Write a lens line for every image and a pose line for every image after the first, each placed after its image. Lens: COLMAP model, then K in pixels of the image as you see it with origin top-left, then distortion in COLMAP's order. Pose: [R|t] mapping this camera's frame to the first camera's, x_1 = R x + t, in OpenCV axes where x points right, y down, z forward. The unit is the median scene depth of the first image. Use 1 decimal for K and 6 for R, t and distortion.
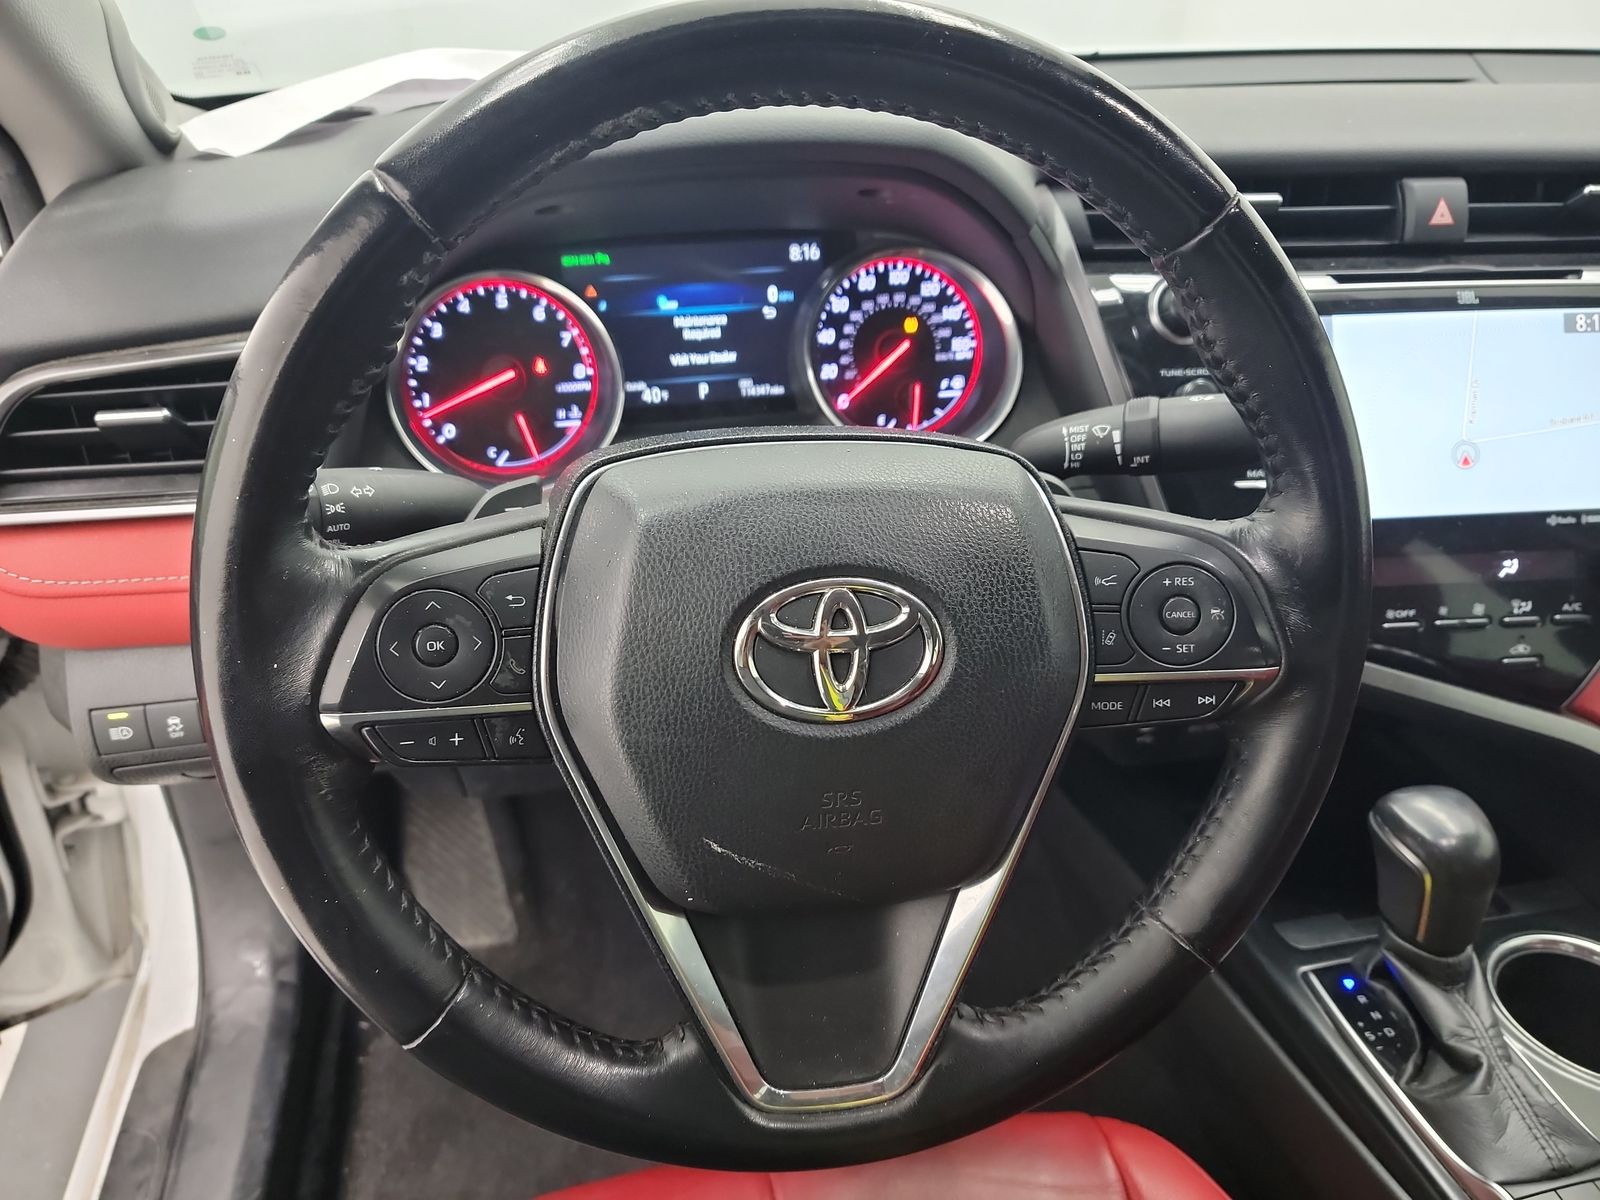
lens RADIAL K [[1095.5, 0, 800.0], [0, 1095.5, 600.0], [0, 0, 1]] dist [0.054056, -0.031342]
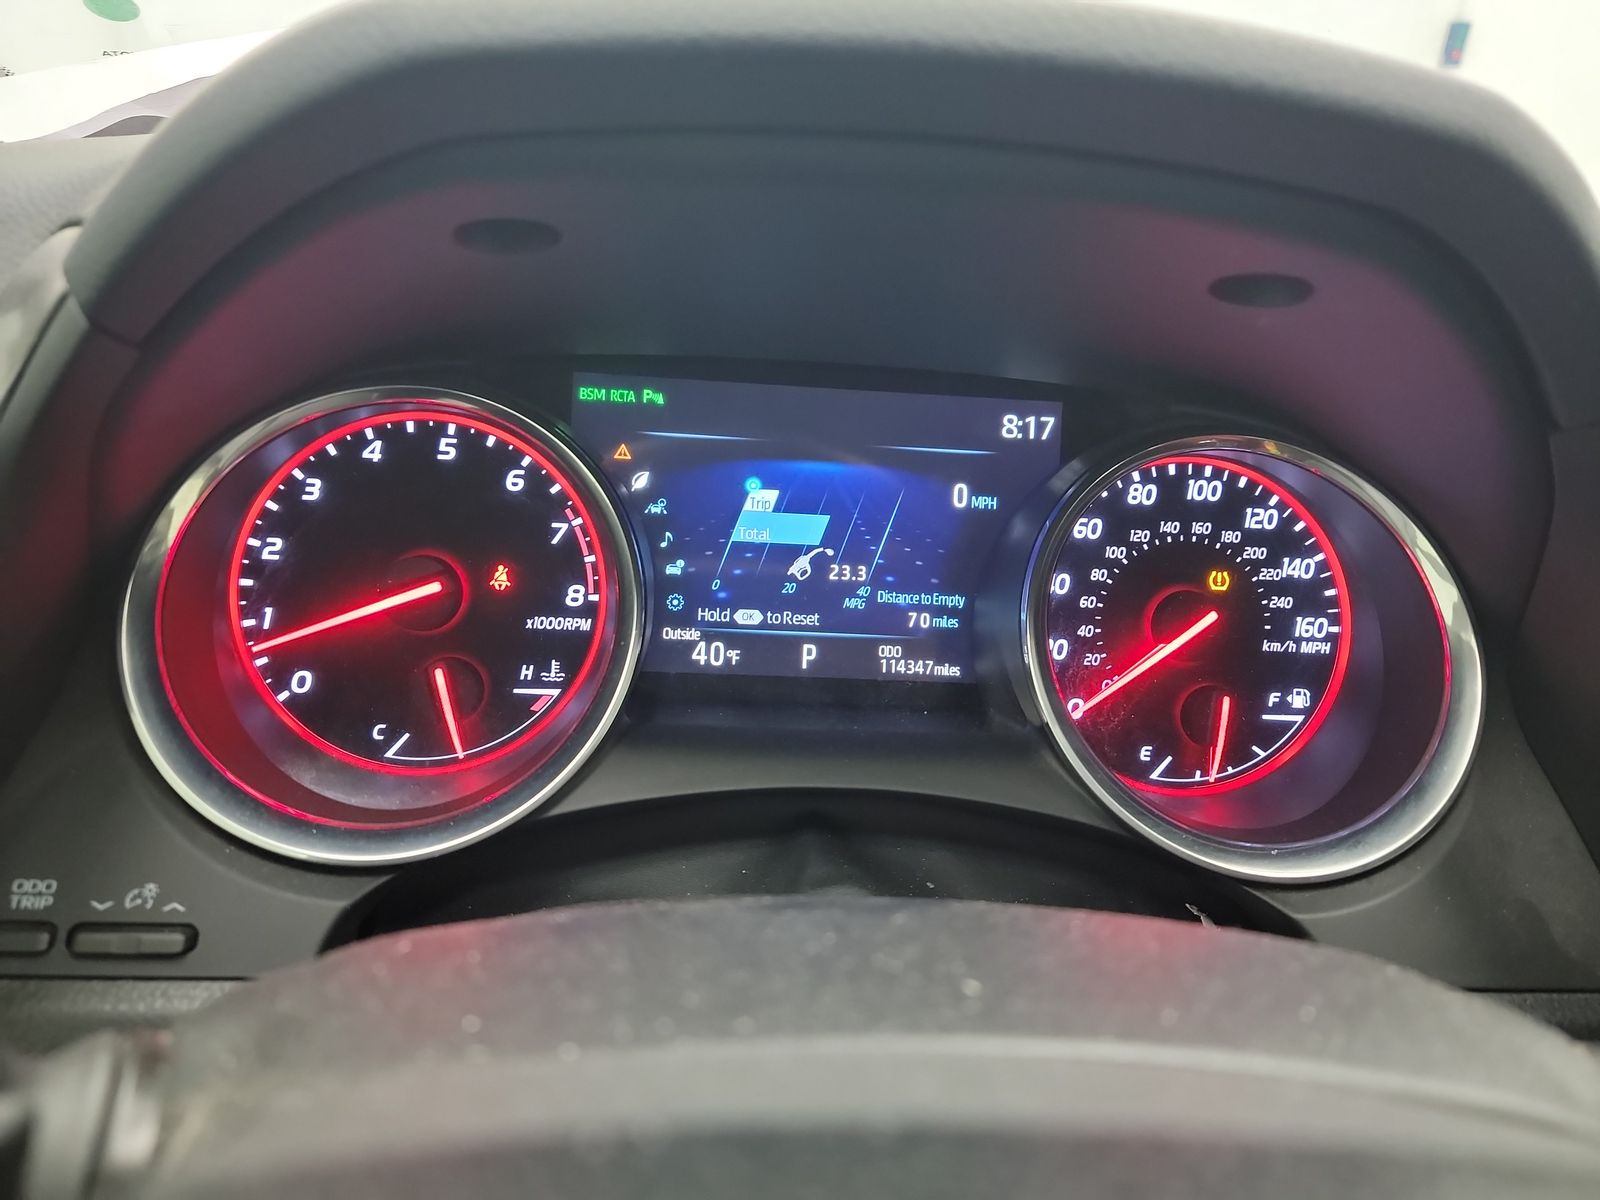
lens RADIAL K [[1095.5, 0, 800.0], [0, 1095.5, 600.0], [0, 0, 1]] dist [0.054056, -0.031342]
pose [[0.989246, 0.108735, -0.097823, -0.043916], [-0.128559, 0.965371, -0.227006, -0.098462], [0.069752, 0.237141, 0.968968, 0.489311]]
